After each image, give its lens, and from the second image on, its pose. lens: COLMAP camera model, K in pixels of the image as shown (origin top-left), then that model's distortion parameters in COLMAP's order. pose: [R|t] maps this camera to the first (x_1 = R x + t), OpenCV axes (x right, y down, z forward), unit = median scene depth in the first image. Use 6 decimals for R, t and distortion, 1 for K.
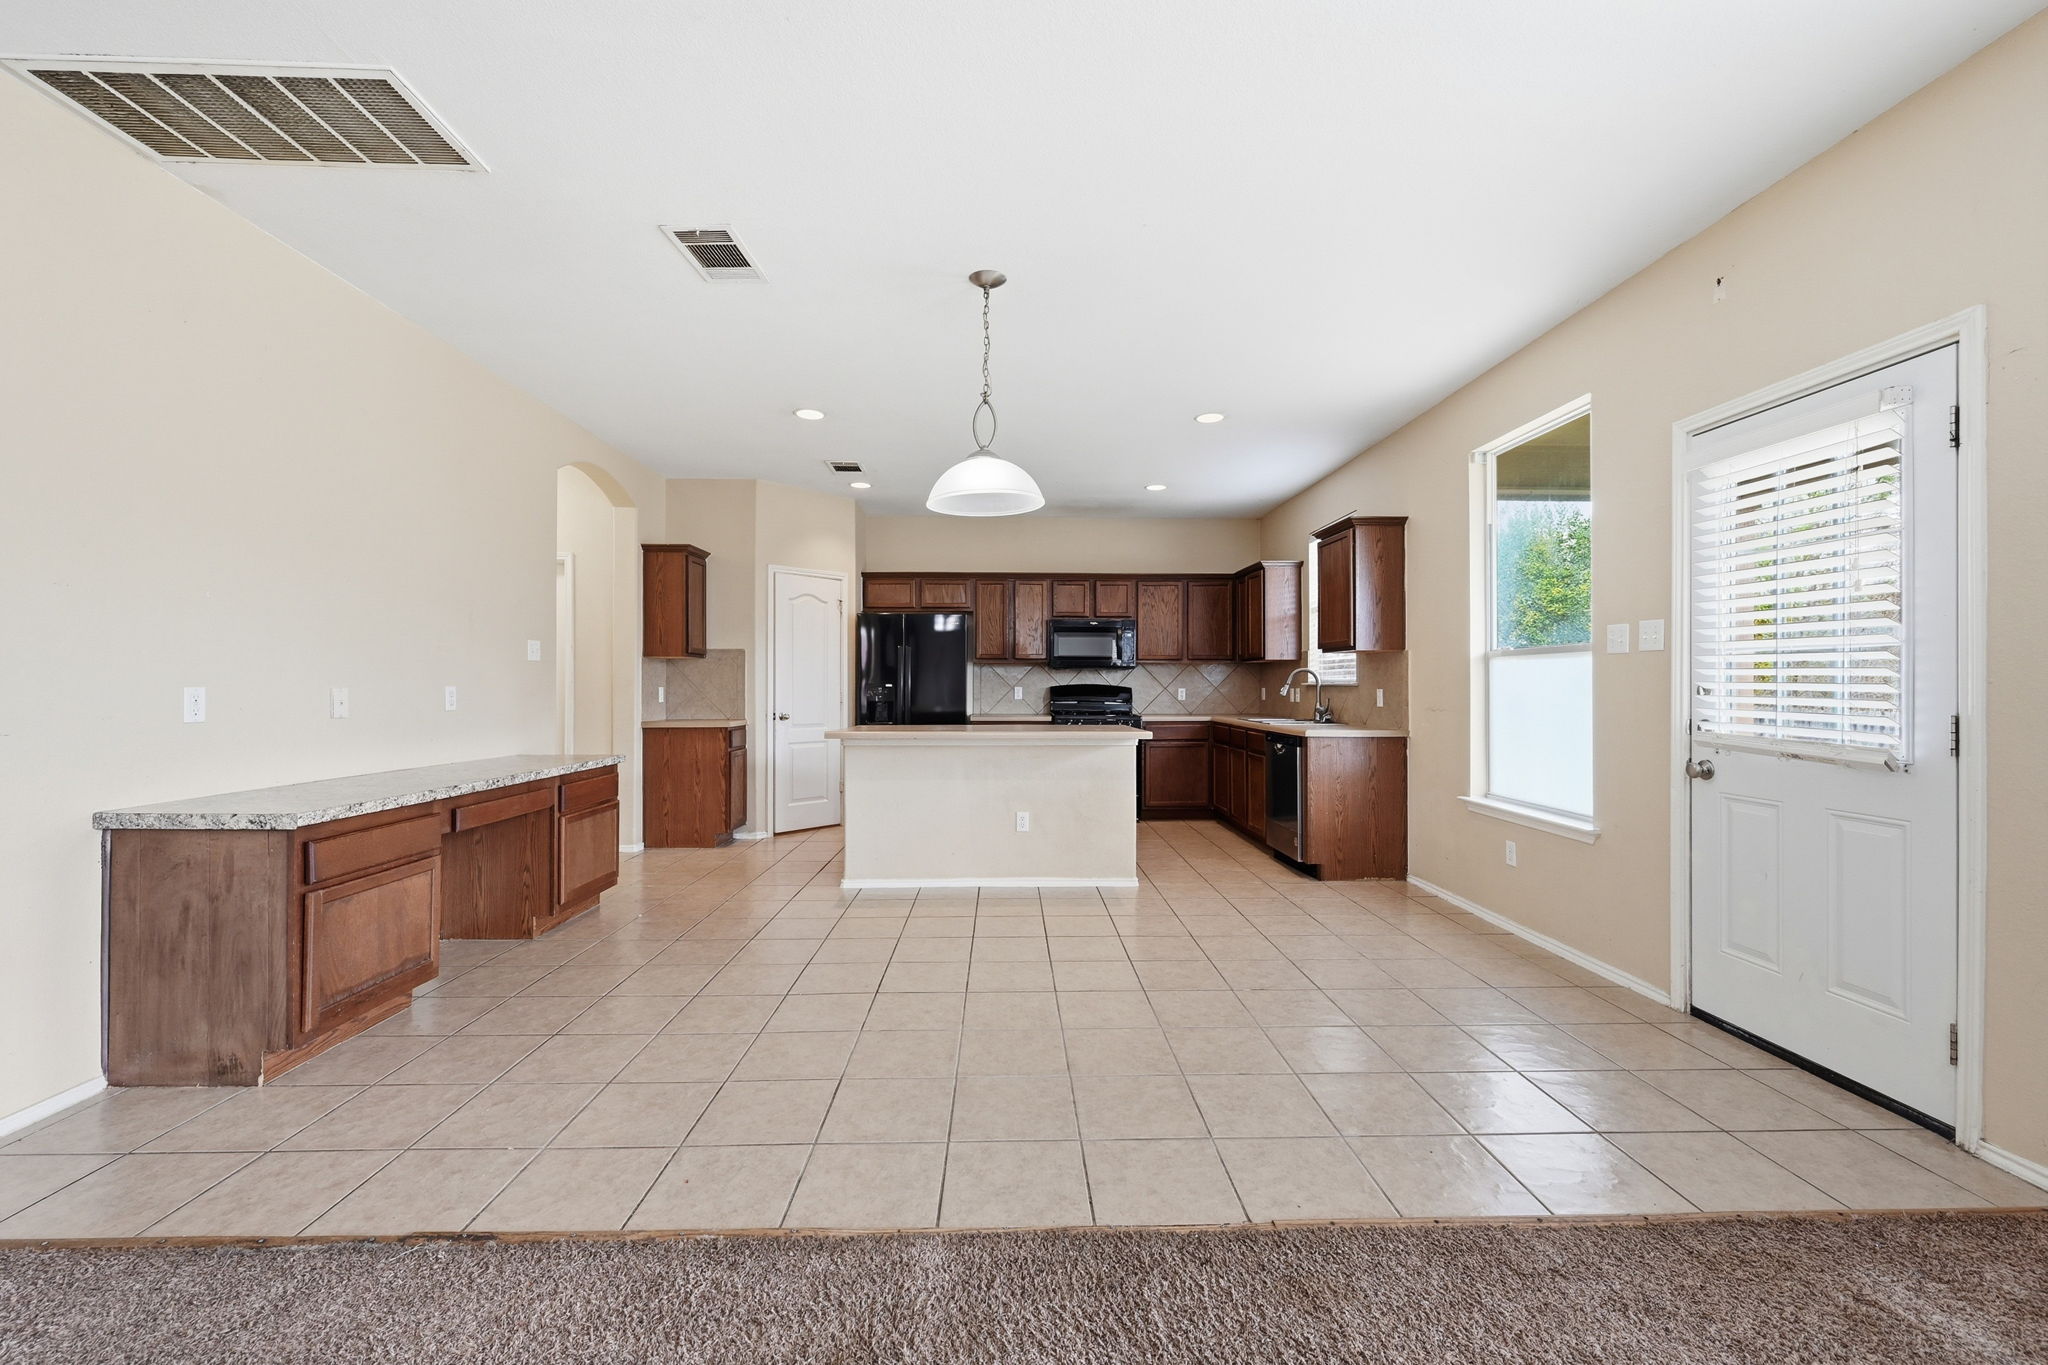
lens RADIAL K [[825.3, 0, 1024.0], [0, 825.3, 682.5], [0, 0, 1]] dist [0.000093, -0.000092]
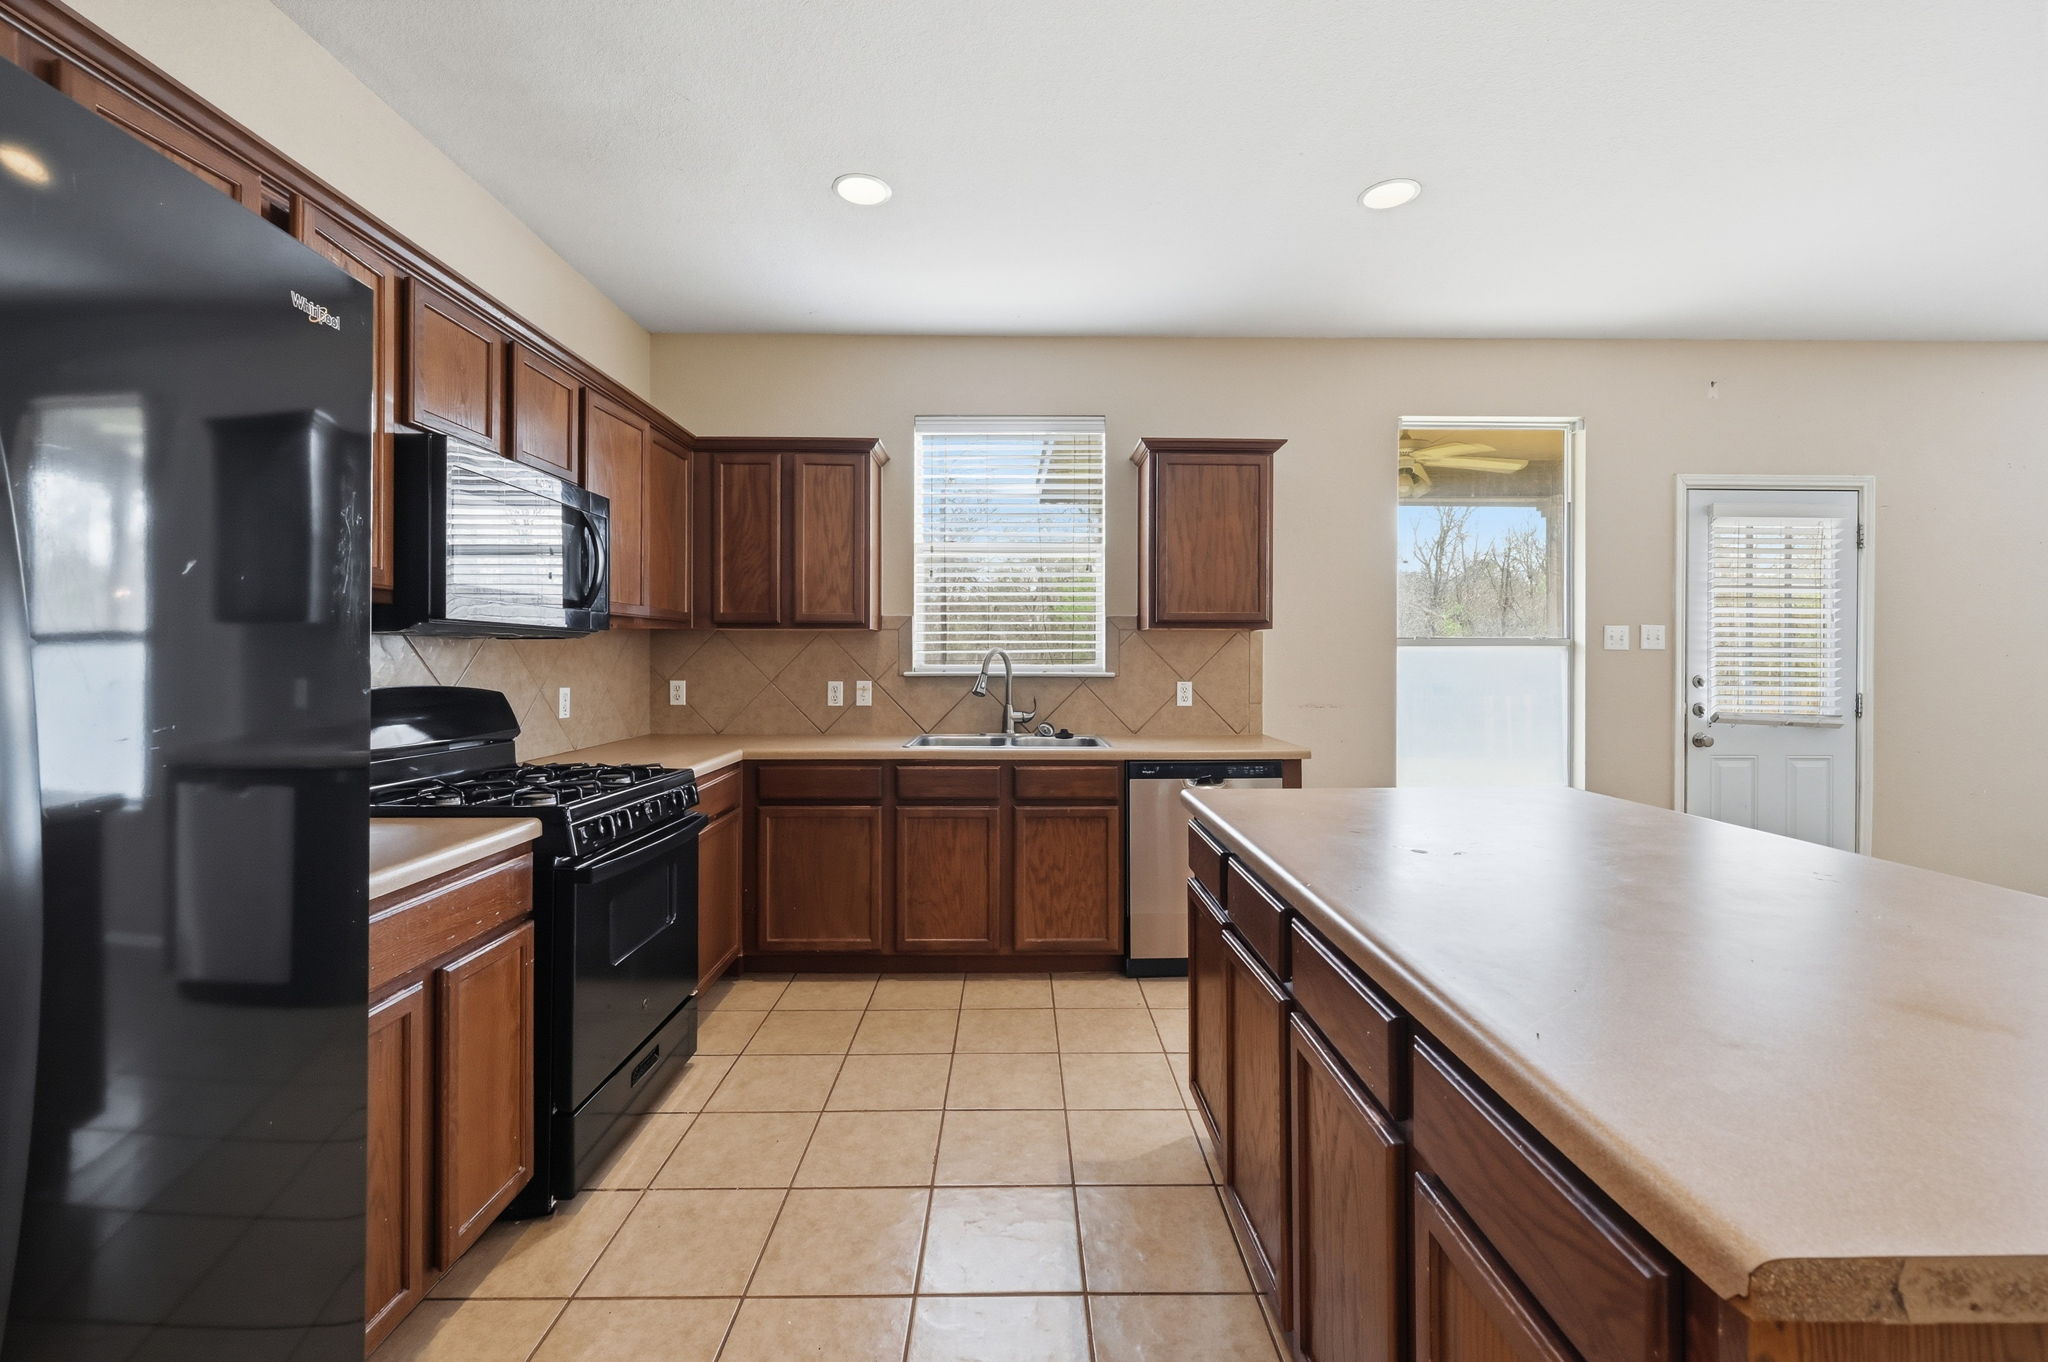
lens RADIAL K [[838.2, 0, 1028.6], [0, 838.2, 658.3], [0, 0, 1]] dist [-0.001040, 0.000068]
pose [[0.010364, -0.000554, 0.999946, -0.221616], [-0.005816, 0.999983, 0.000615, -0.008827], [-0.999929, -0.005822, 0.010360, 0.829857]]
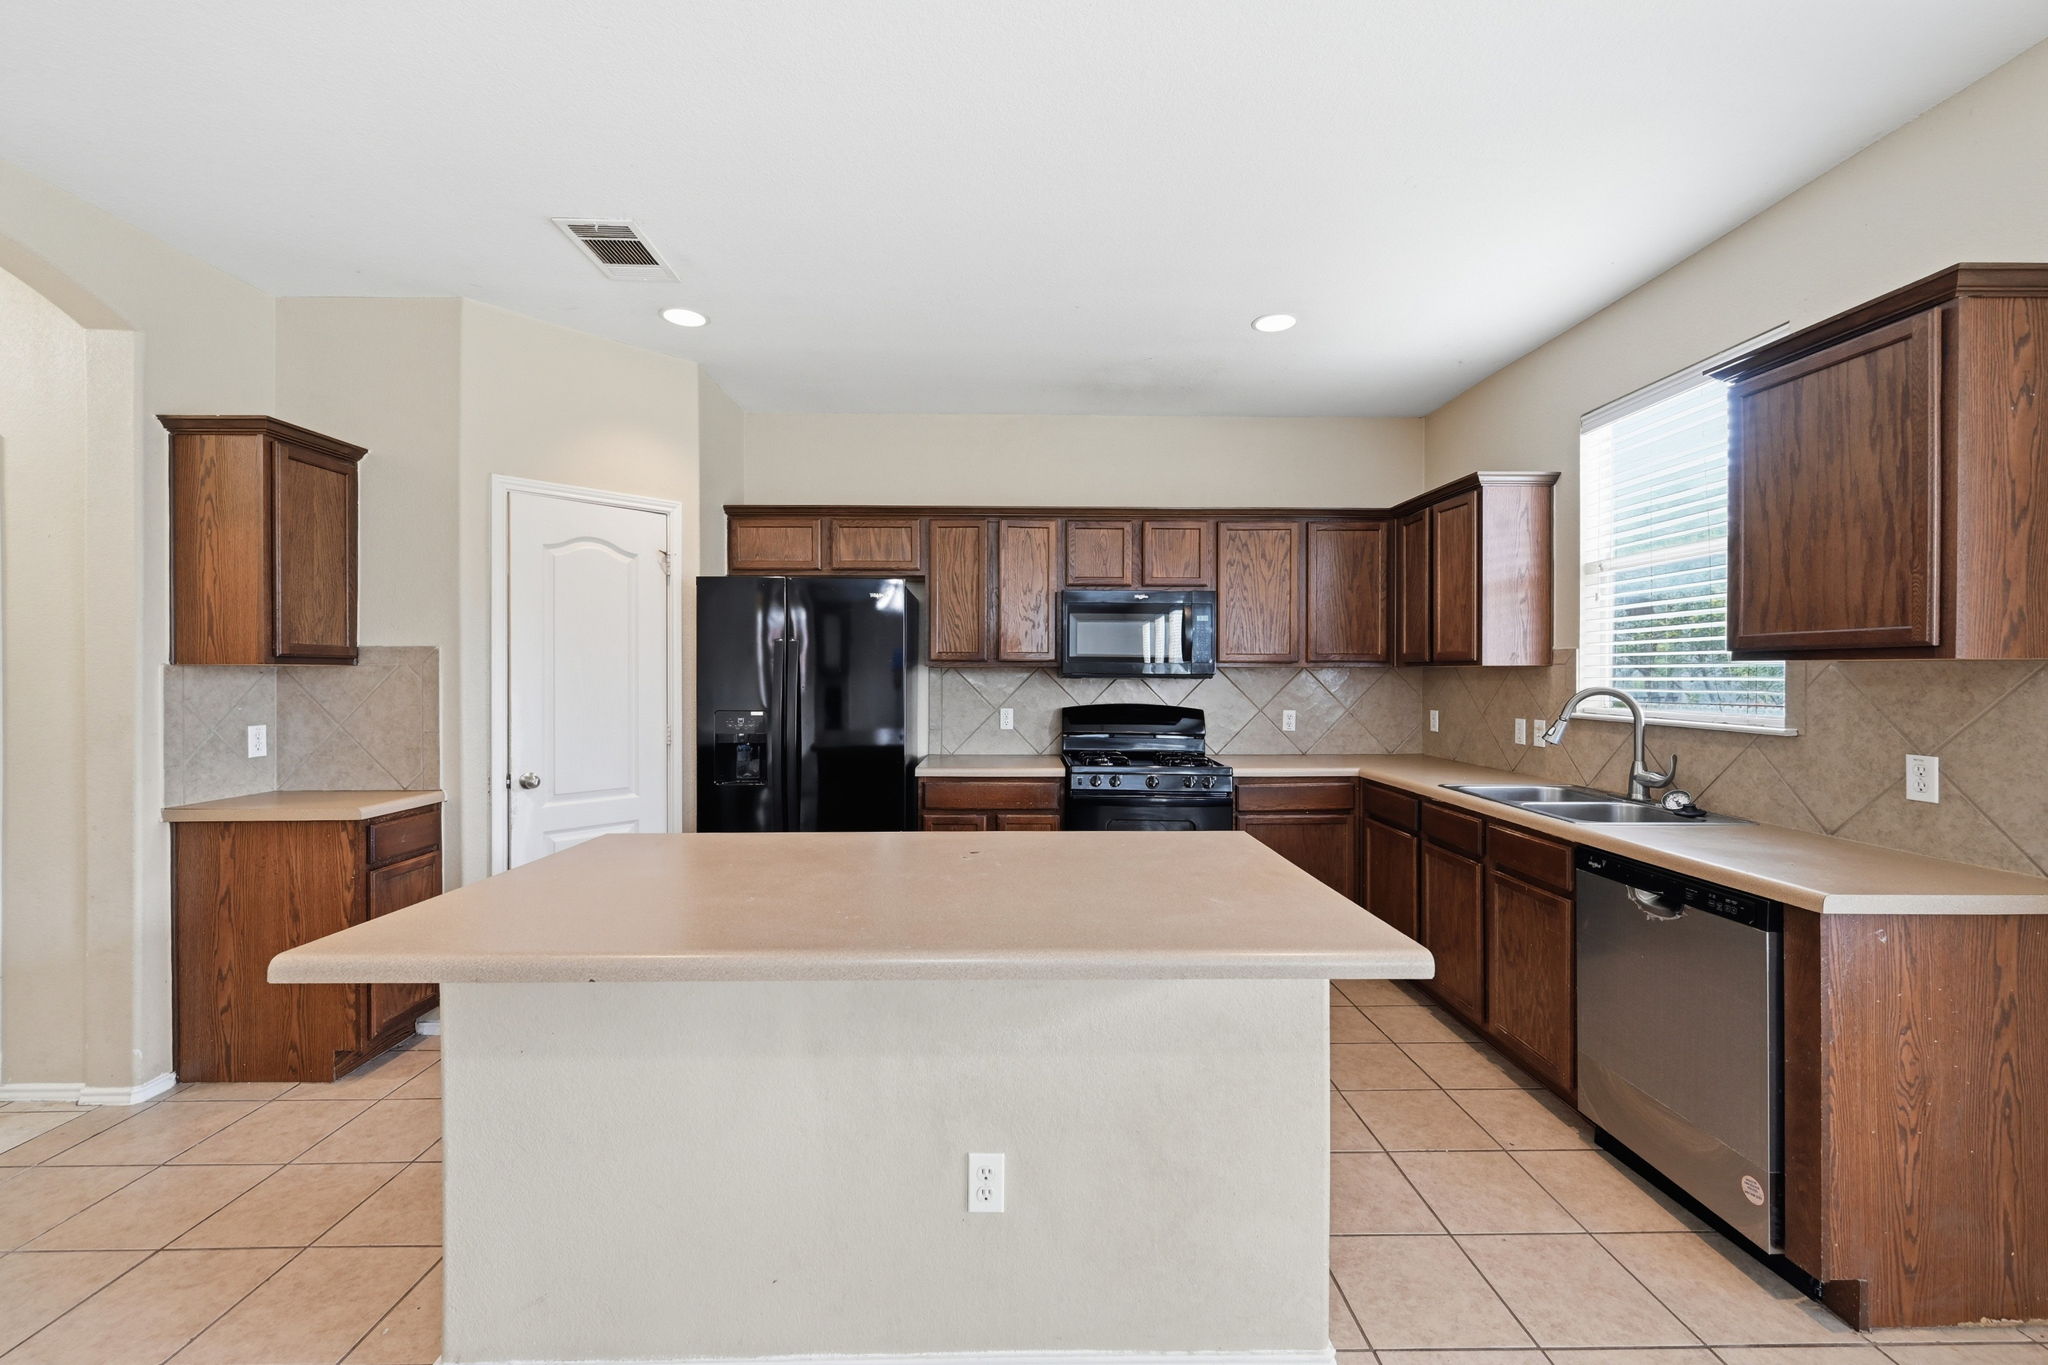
lens RADIAL K [[825.3, 0, 1024.0], [0, 825.3, 682.5], [0, 0, 1]] dist [0.000093, -0.000092]
pose [[0.999966, 0.000062, -0.008264, 0.010684], [0.000086, 0.999841, 0.017858, -0.024355], [0.008263, -0.017858, 0.999806, 0.449308]]
